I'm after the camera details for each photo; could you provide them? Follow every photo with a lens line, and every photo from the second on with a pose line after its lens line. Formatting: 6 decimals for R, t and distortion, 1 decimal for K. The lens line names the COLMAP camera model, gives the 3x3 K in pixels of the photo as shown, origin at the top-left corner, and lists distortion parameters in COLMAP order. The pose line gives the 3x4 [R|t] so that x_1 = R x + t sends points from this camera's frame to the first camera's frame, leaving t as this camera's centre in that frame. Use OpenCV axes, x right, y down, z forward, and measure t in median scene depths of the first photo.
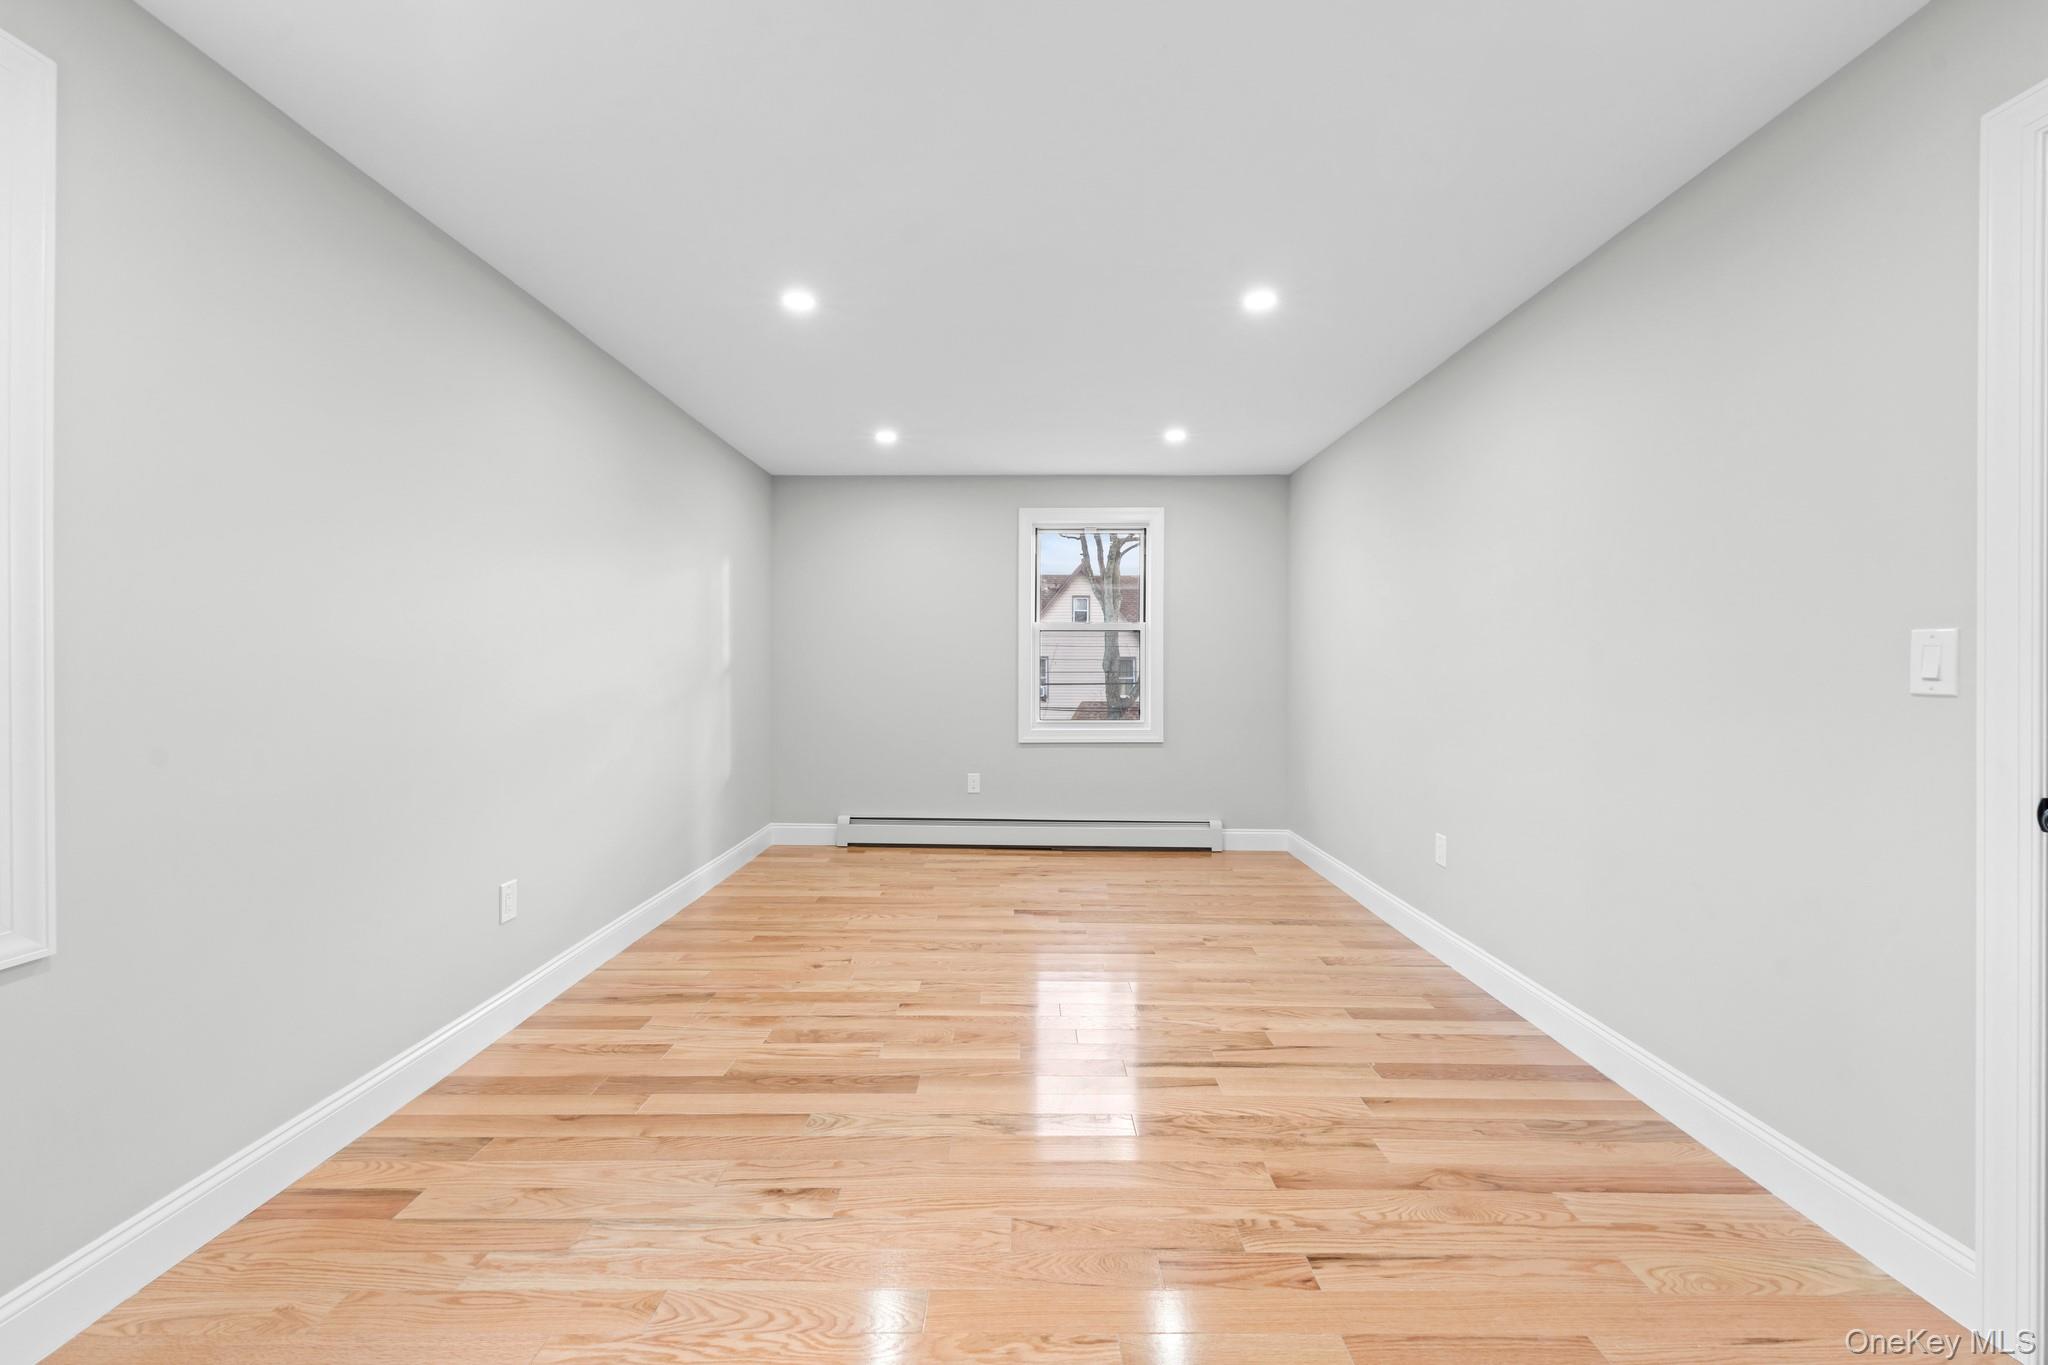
lens RADIAL K [[836.4, 0, 1008.6], [0, 836.4, 682.8], [0, 0, 1]] dist [0.002834, -0.001067]
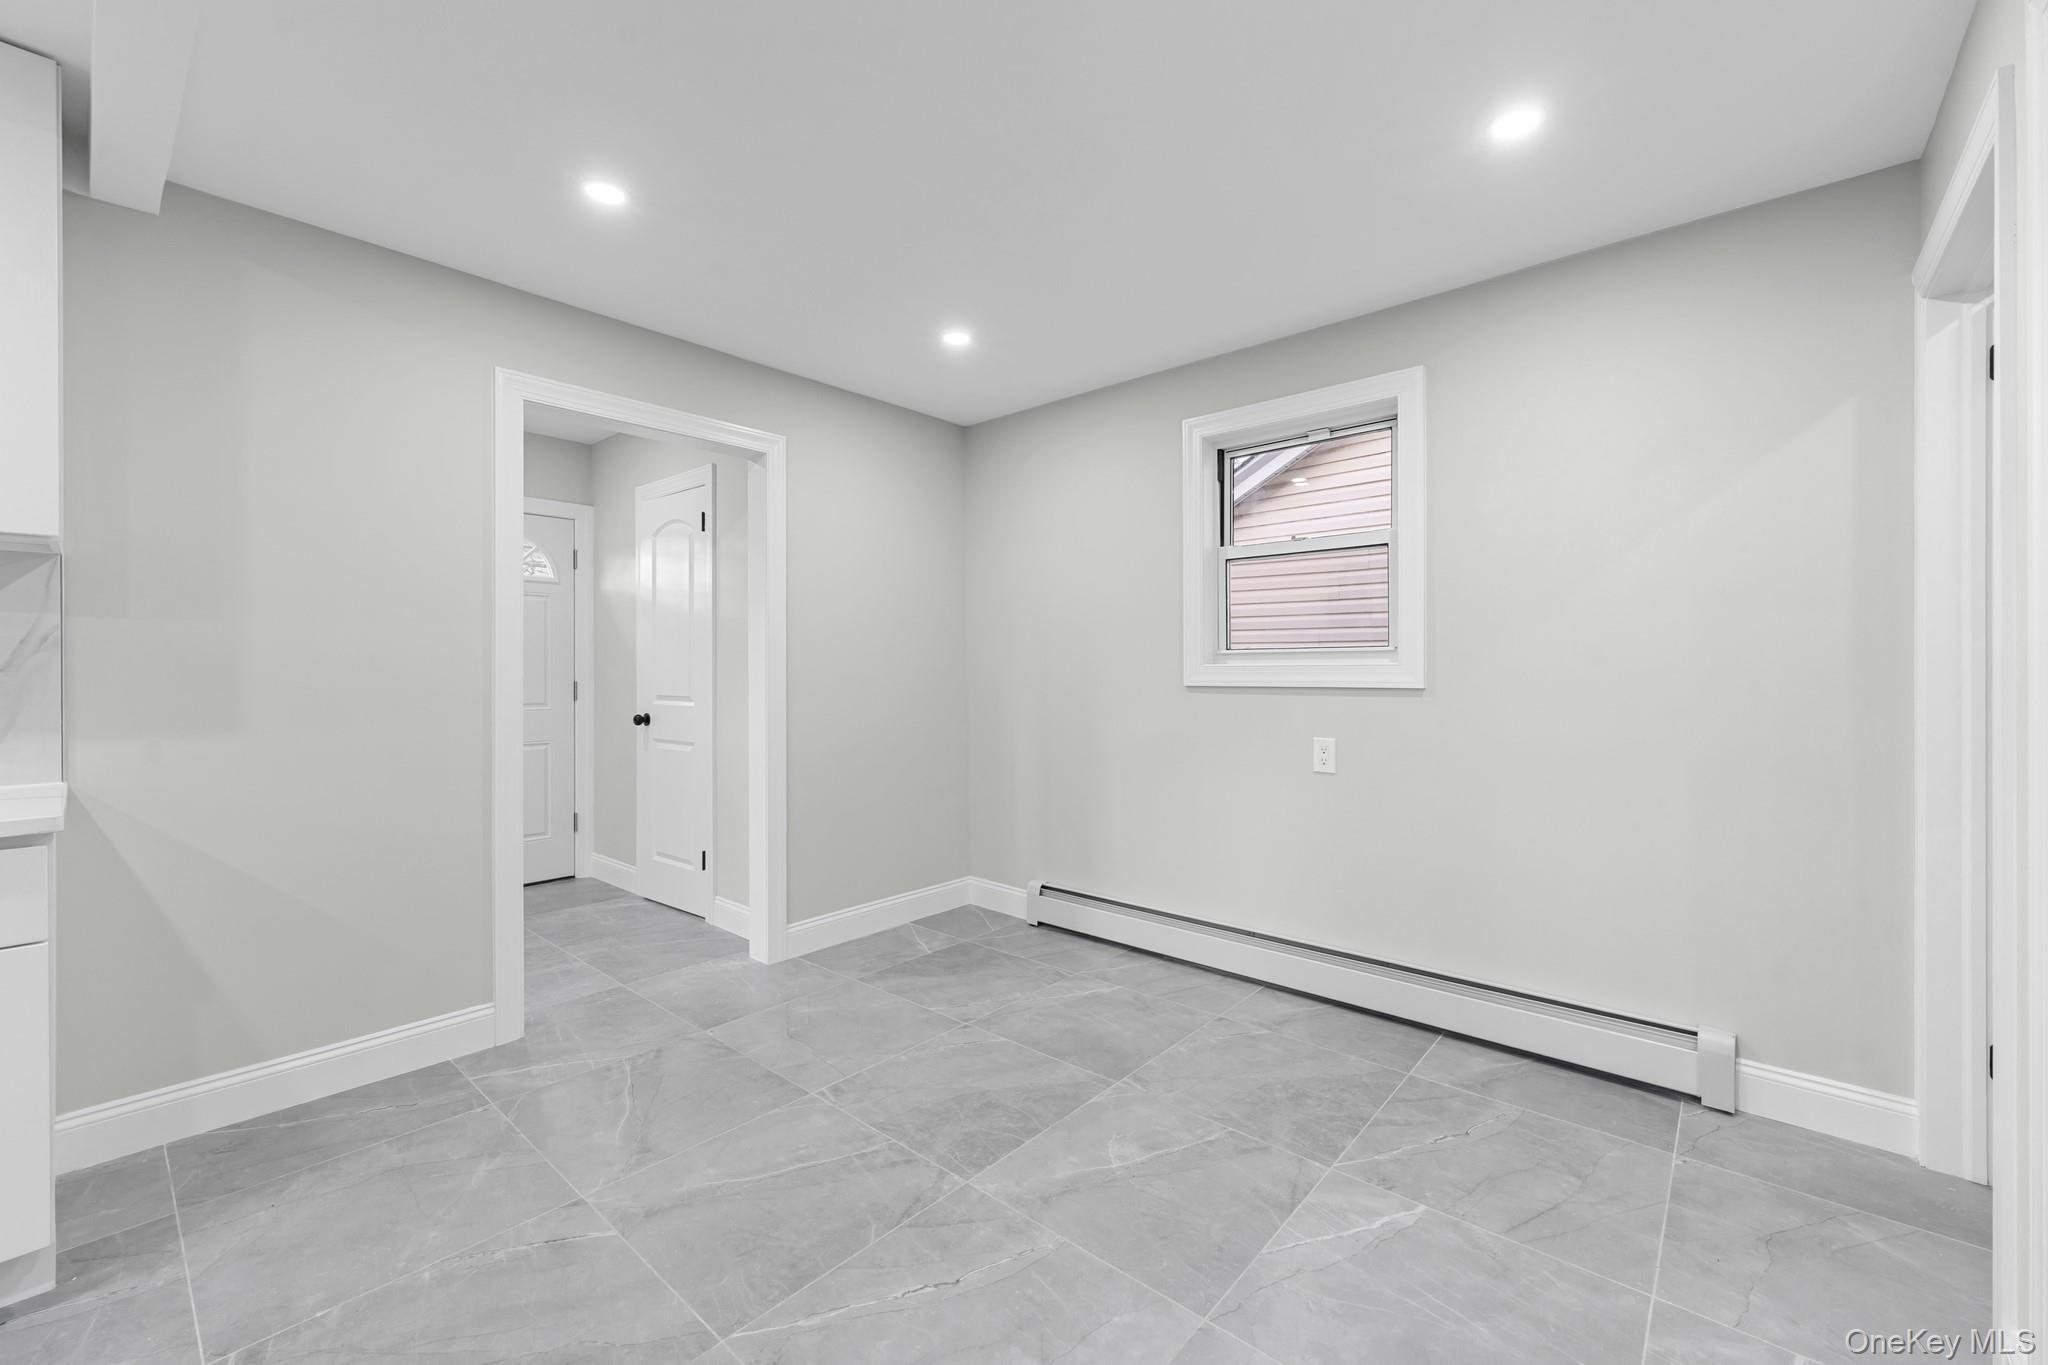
lens RADIAL K [[836.4, 0, 1001.3], [0, 836.4, 677.0], [0, 0, 1]] dist [0.002834, -0.001067]
pose [[0.754321, -0.000088, -0.656505, 0.449100], [-0.013617, 0.999783, -0.015780, -0.008477], [0.656364, 0.020843, 0.754156, 0.771855]]
